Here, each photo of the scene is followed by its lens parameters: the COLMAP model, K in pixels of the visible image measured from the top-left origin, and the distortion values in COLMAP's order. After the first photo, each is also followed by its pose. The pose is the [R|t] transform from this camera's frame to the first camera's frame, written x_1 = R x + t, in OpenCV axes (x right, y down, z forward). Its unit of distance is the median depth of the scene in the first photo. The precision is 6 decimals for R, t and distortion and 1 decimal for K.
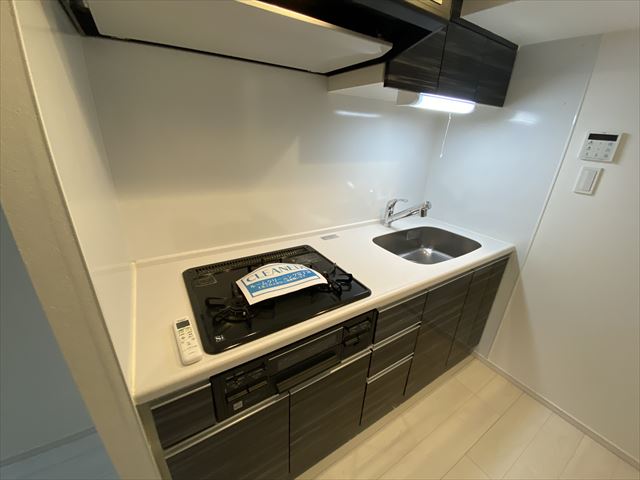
lens RADIAL K [[259.6, 0, 319.0], [0, 259.6, 238.5], [0, 0, 1]] dist [0.038891, -0.029564]
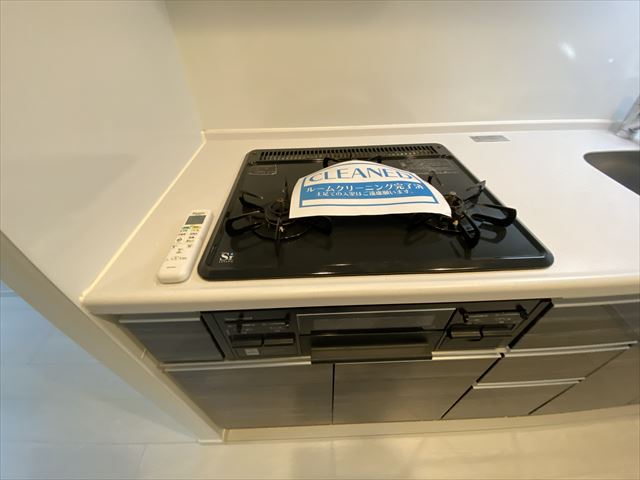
lens RADIAL K [[259.6, 0, 319.0], [0, 259.6, 238.5], [0, 0, 1]] dist [0.038891, -0.029564]
pose [[0.861282, 0.286037, -0.419971, 0.036761], [-0.140037, 0.928119, 0.344941, 0.073403], [0.488449, -0.238280, 0.839429, 0.444127]]
